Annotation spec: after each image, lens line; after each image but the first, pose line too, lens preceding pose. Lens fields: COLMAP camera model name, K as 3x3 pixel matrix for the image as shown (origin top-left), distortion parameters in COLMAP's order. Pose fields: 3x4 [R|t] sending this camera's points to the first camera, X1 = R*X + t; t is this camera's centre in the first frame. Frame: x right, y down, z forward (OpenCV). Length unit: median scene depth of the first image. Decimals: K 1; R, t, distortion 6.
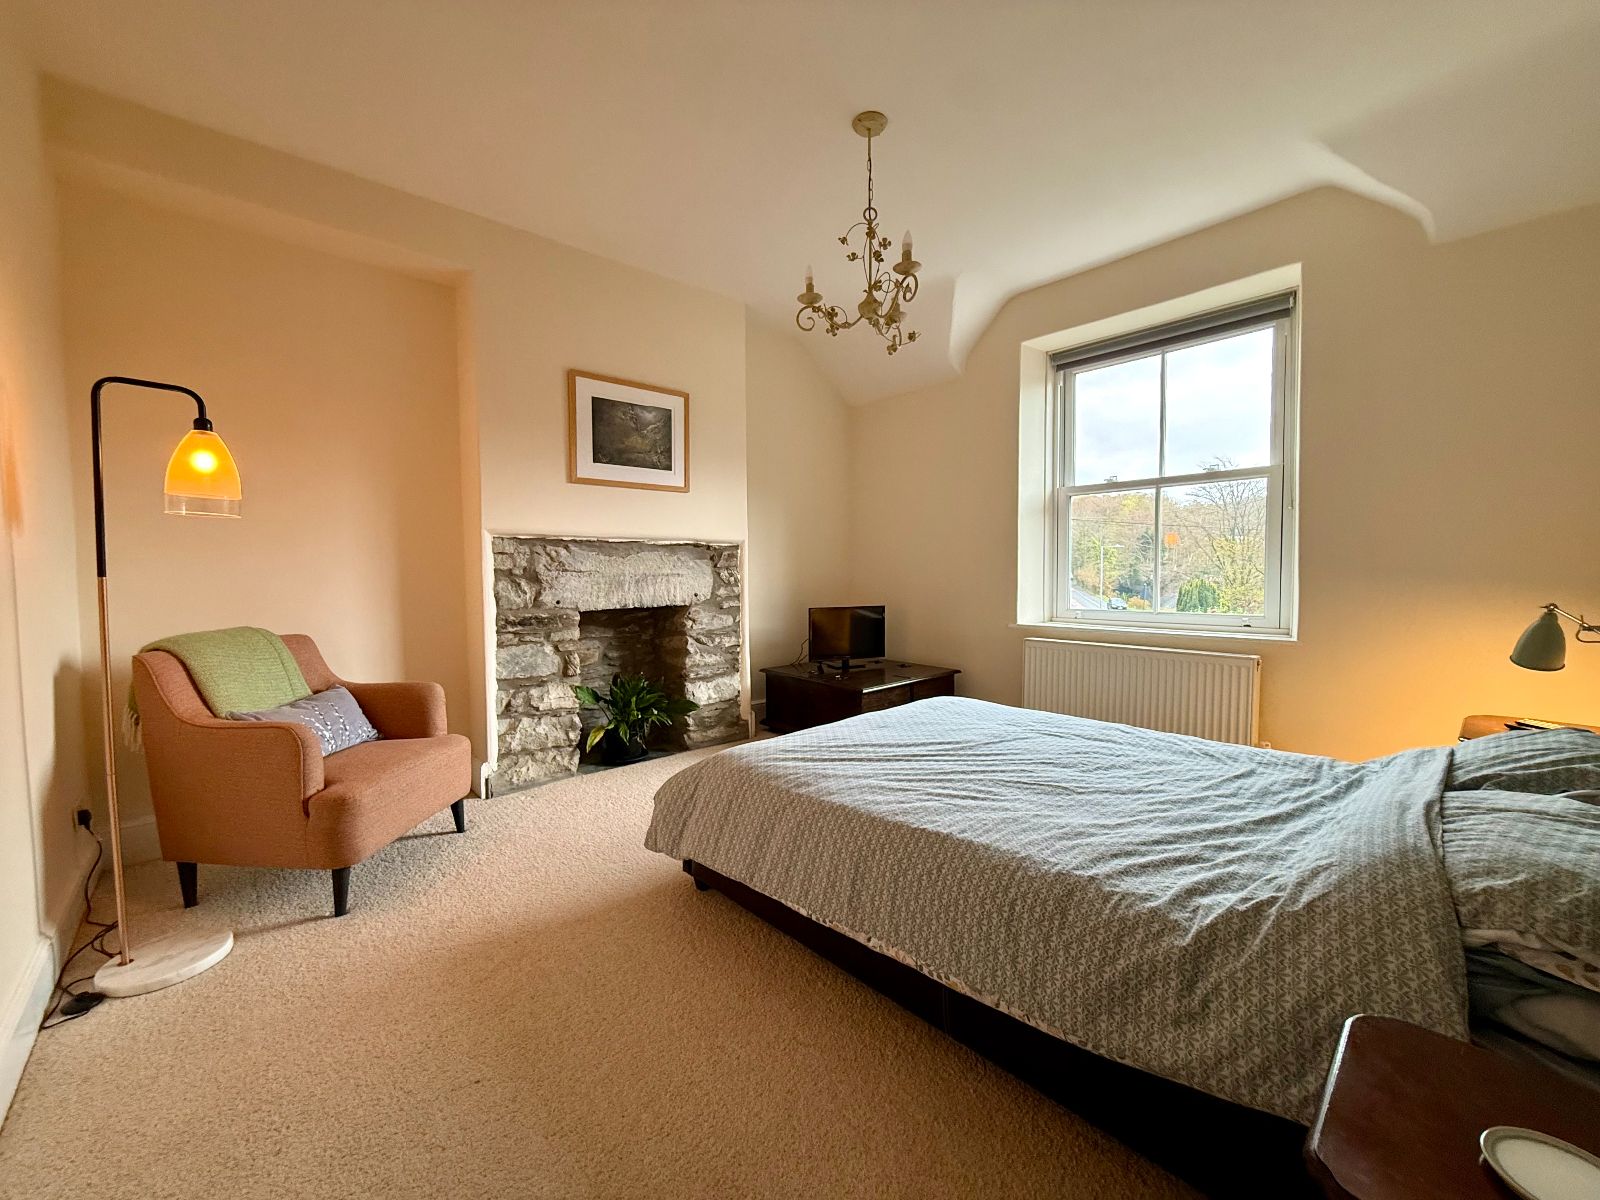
lens RADIAL K [[633.4, 0, 805.8], [0, 633.4, 593.8], [0, 0, 1]] dist [0.000703, -0.000296]
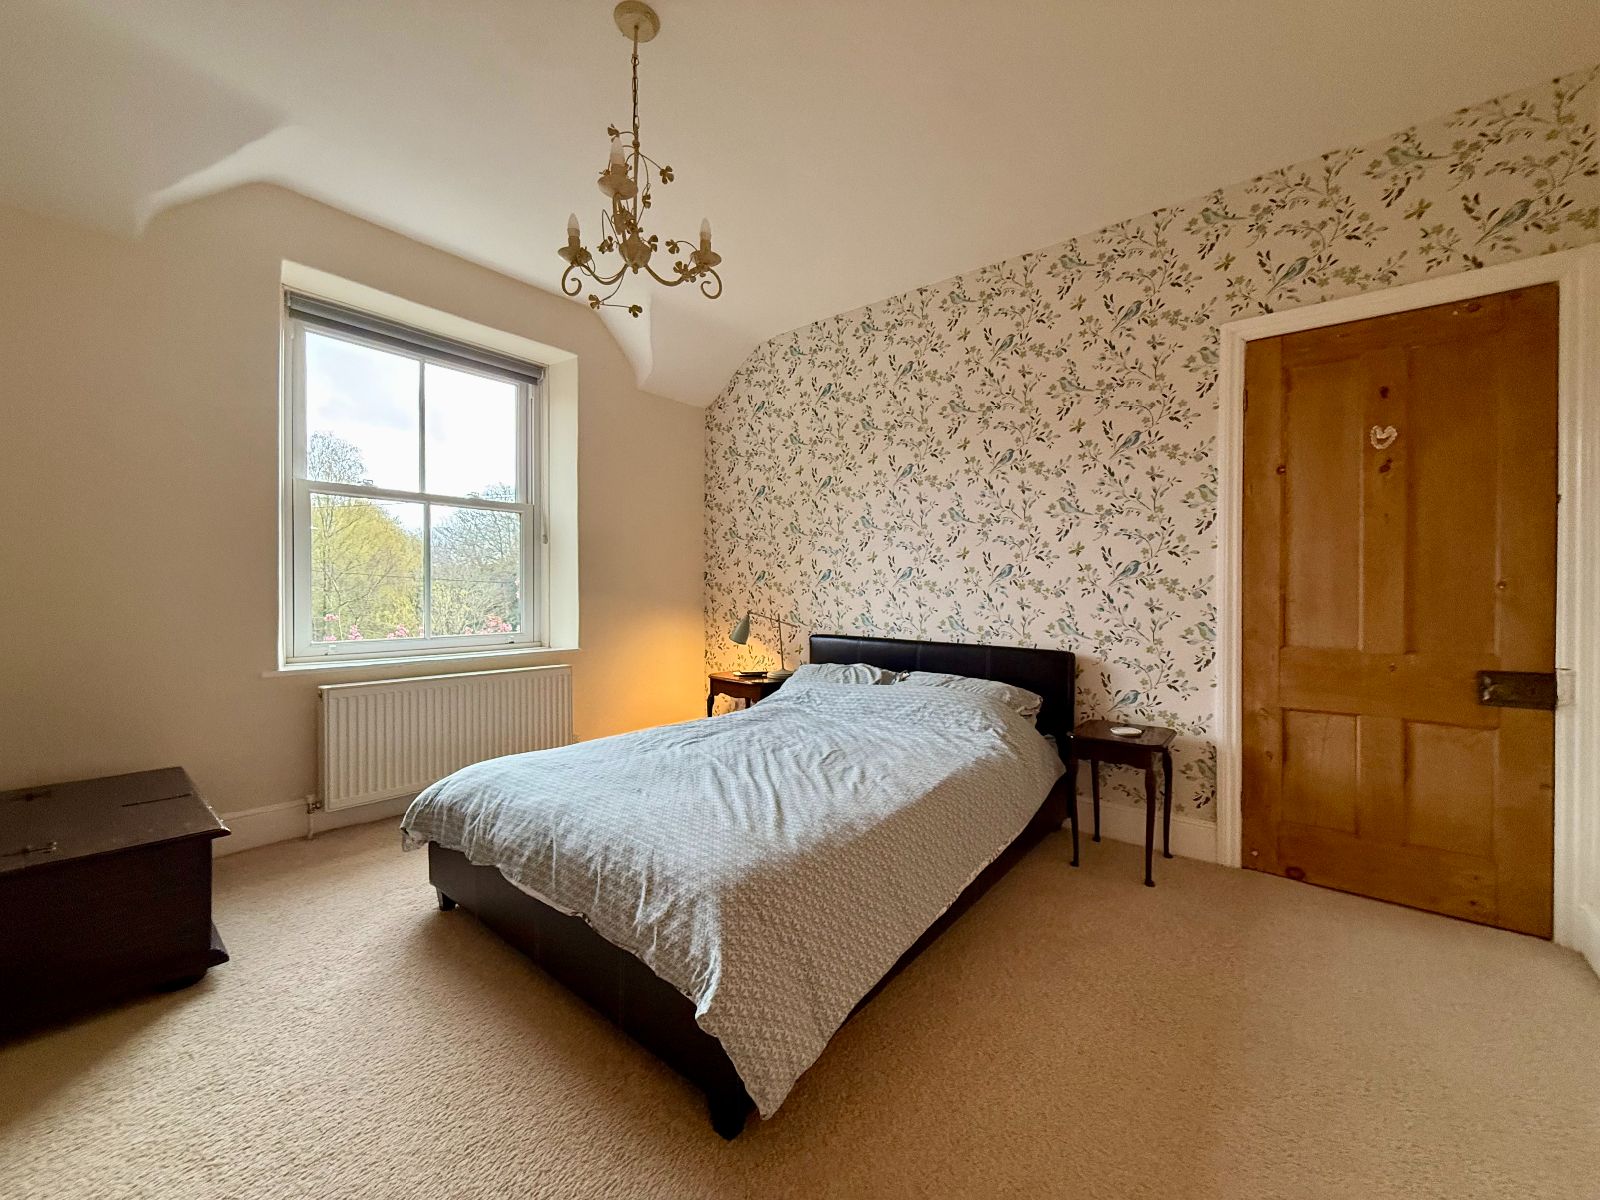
lens RADIAL K [[633.4, 0, 797.1], [0, 633.4, 605.4], [0, 0, 1]] dist [0.000703, -0.000296]
pose [[-0.133946, -0.008412, 0.990953, -0.499420], [0.034109, 0.999332, 0.013093, -0.014492], [-0.990401, 0.035554, -0.133570, 0.671968]]
